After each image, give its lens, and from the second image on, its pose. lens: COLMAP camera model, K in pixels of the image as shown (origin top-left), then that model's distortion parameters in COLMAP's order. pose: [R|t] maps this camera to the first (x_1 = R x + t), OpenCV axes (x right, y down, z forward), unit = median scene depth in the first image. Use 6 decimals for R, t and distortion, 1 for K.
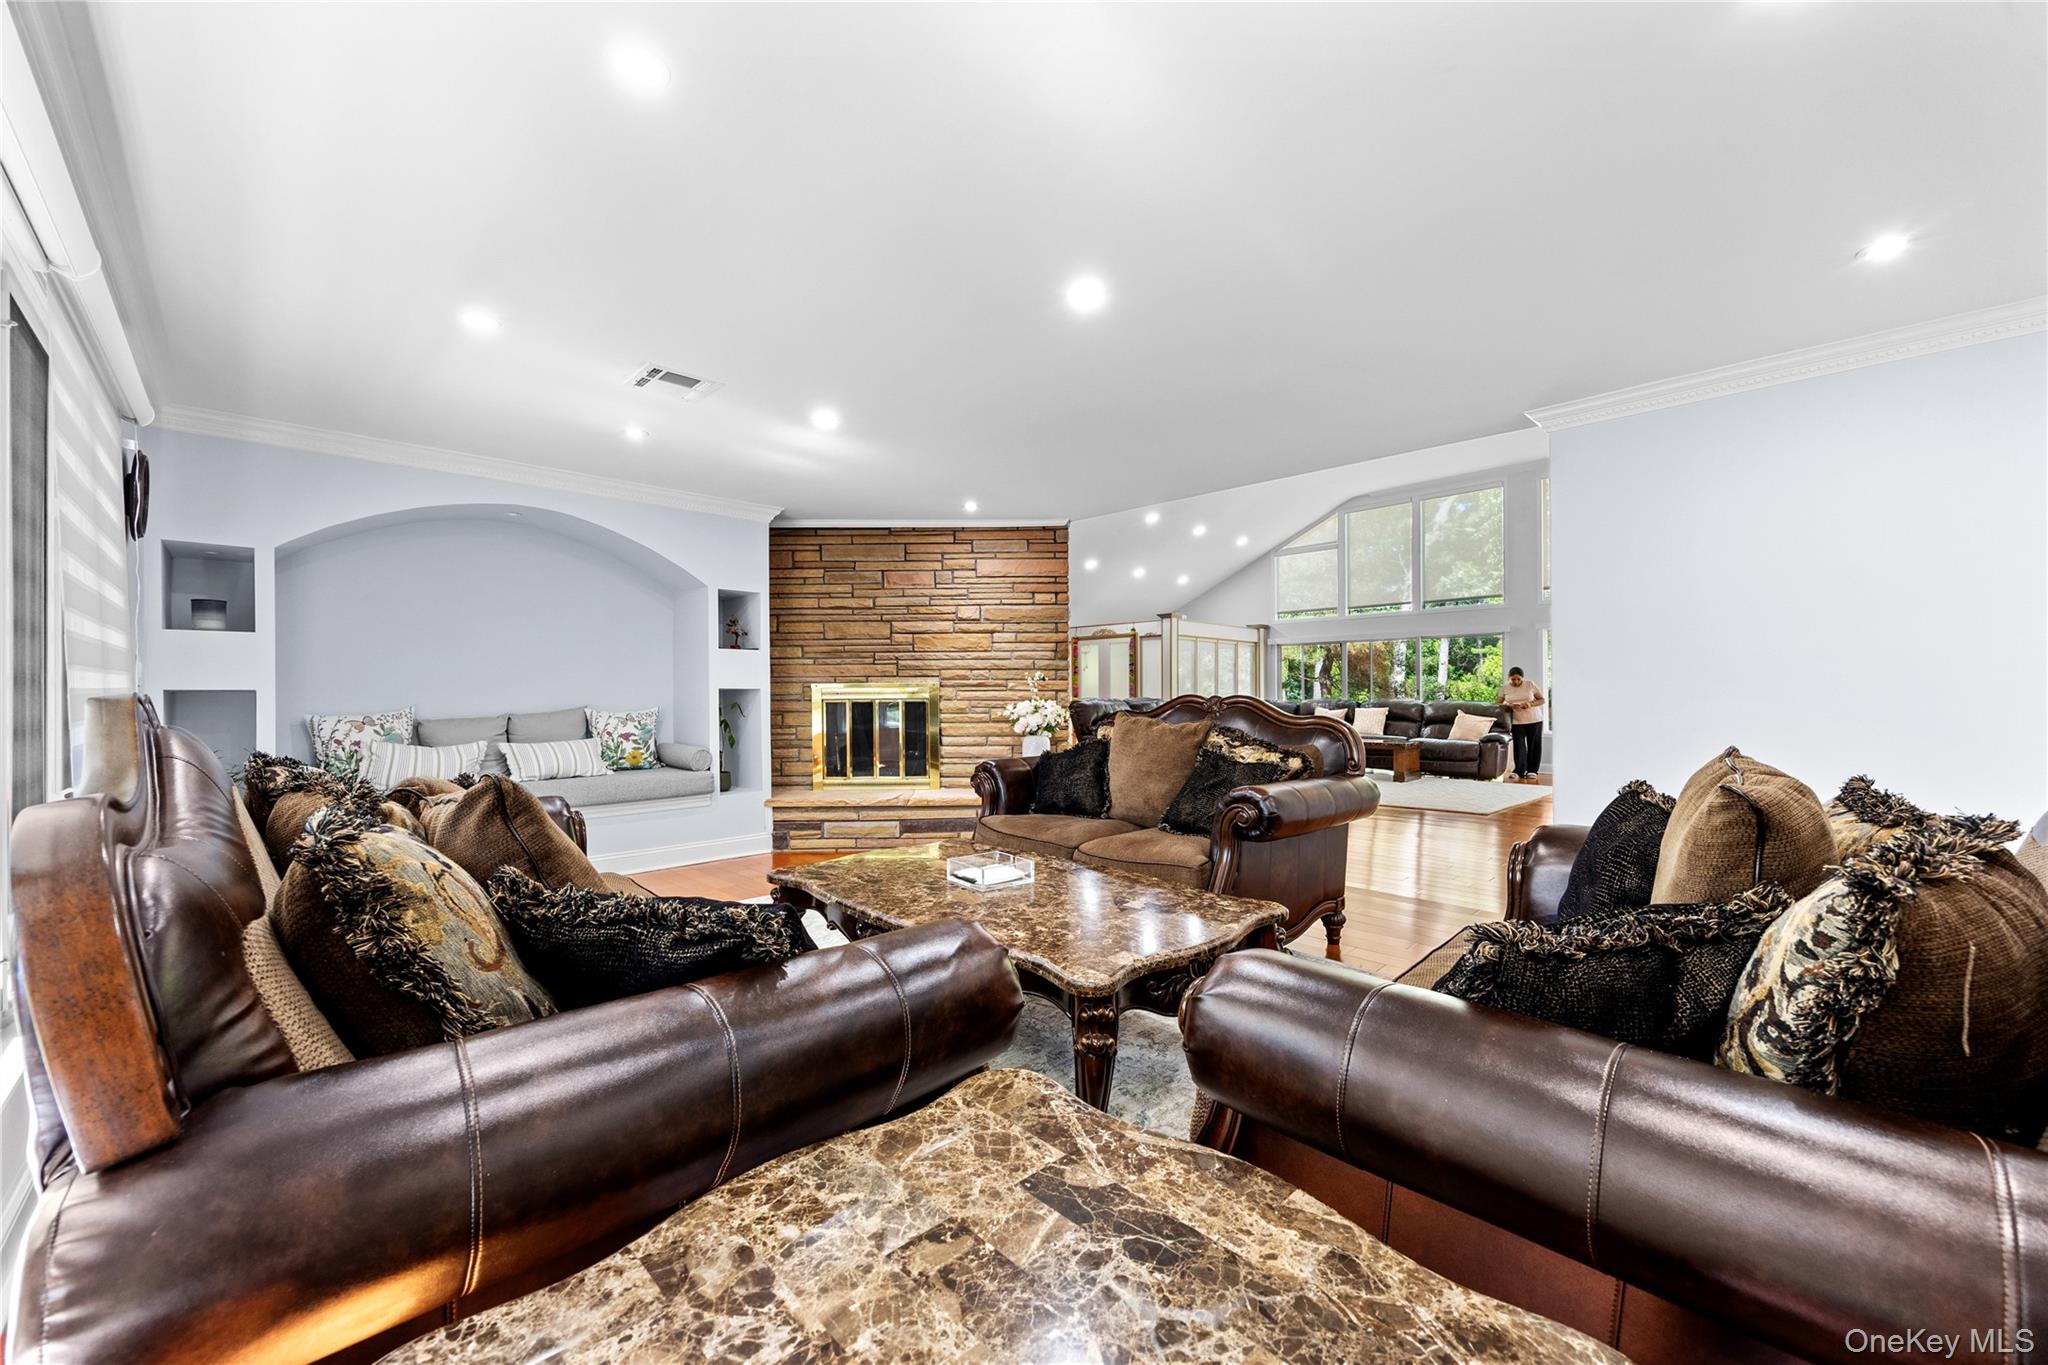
lens RADIAL K [[767.5, 0, 1018.3], [0, 767.5, 693.5], [0, 0, 1]] dist [-0.000071, -0.000020]
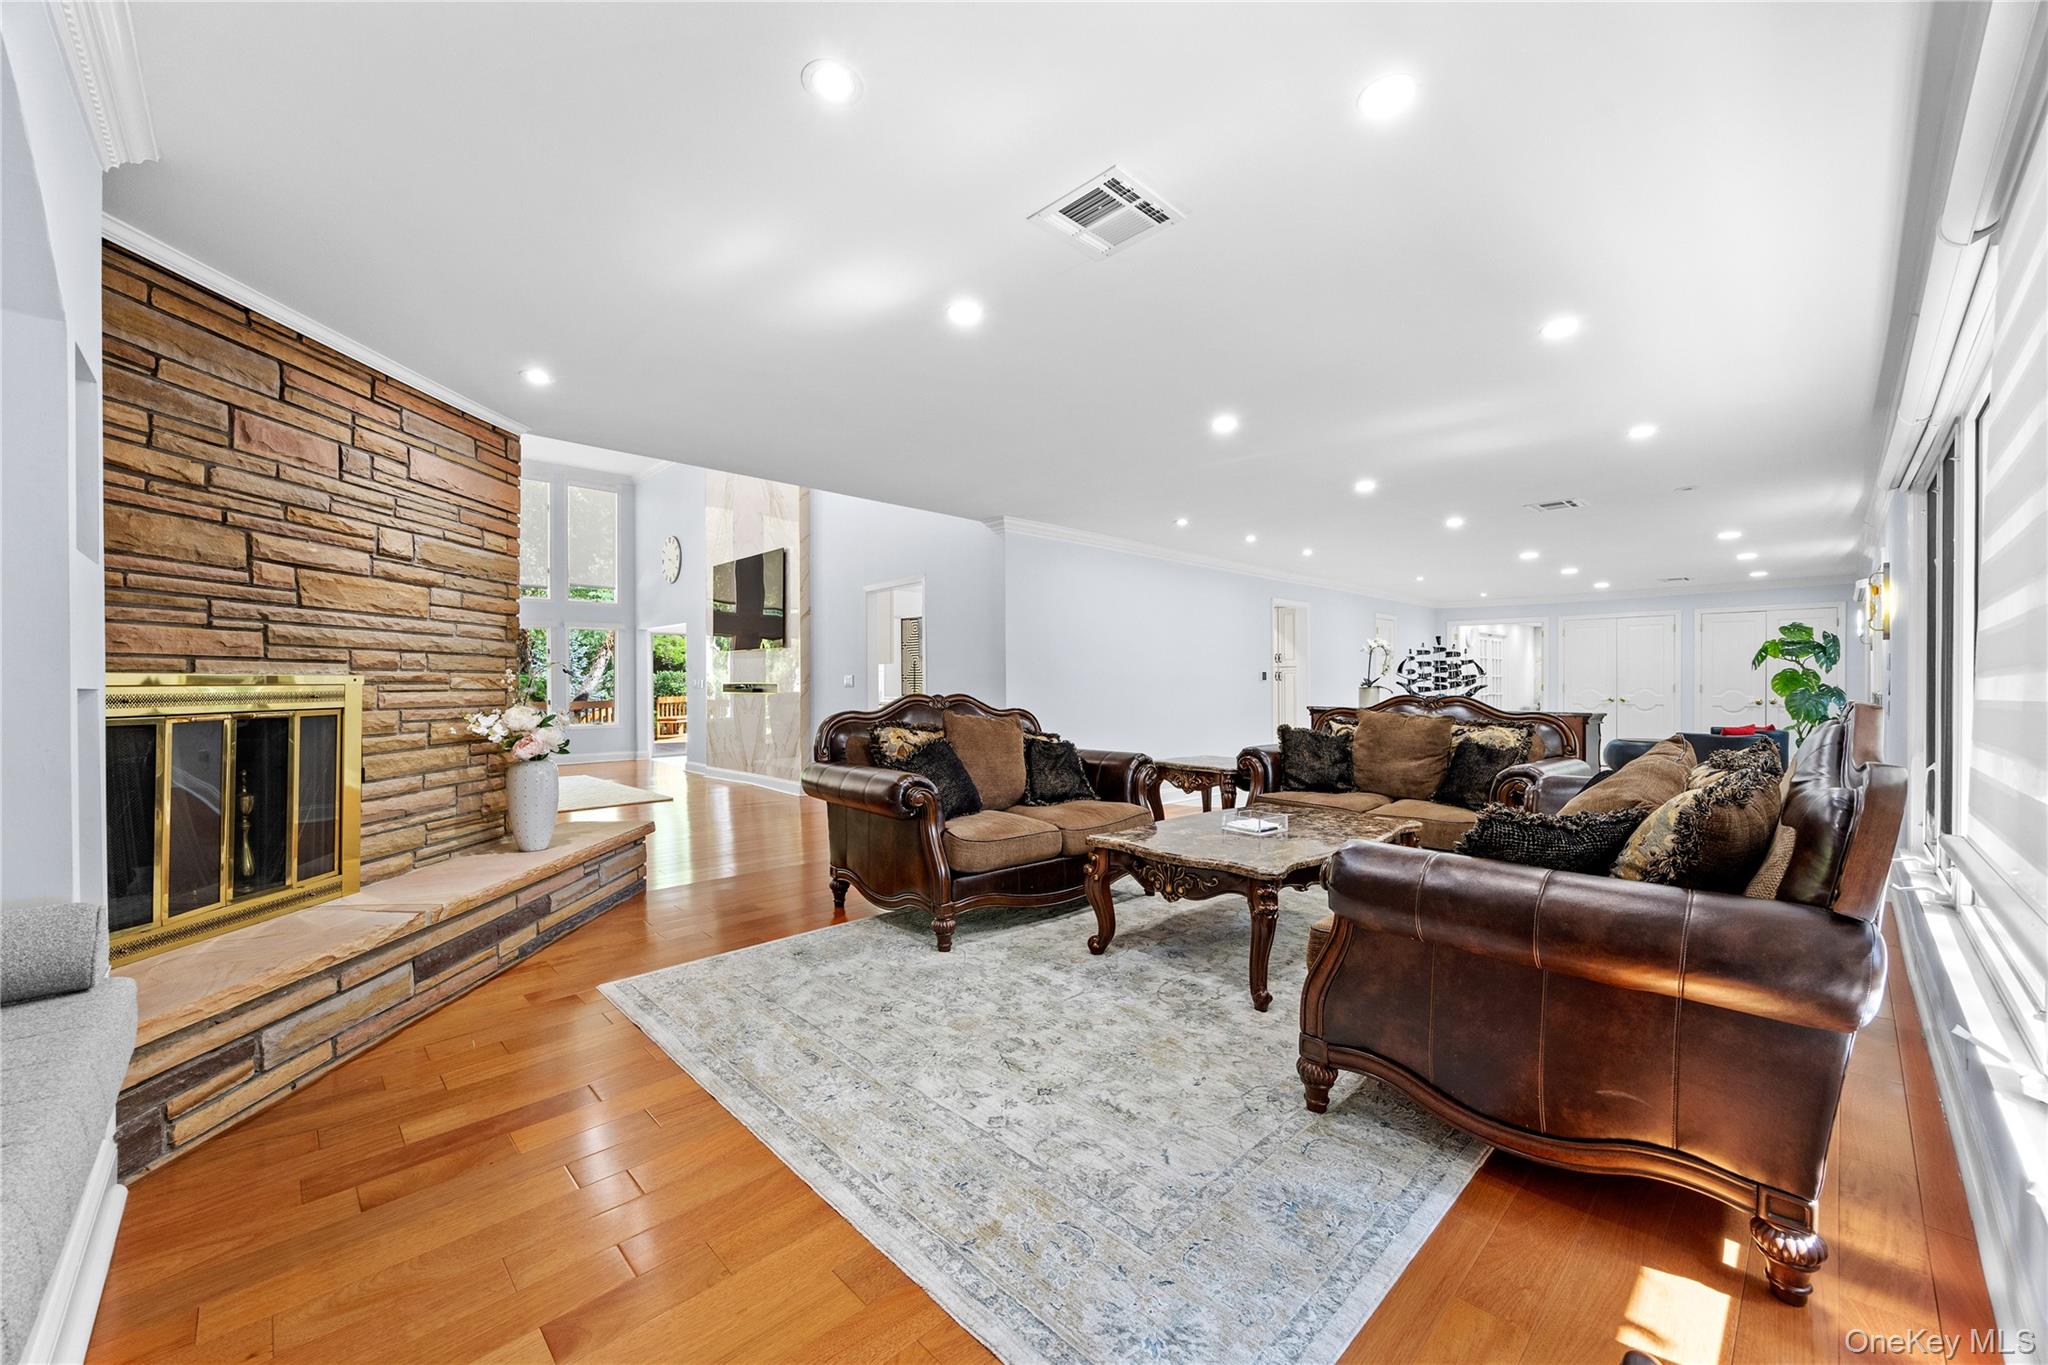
lens RADIAL K [[788.2, 0, 1008.8], [0, 788.2, 691.2], [0, 0, 1]] dist [-0.002069, -0.000094]
pose [[0.024895, -0.006699, 0.999668, -0.339869], [0.002144, 0.999976, 0.006648, -0.003620], [-0.999688, 0.001978, 0.024909, 0.324486]]
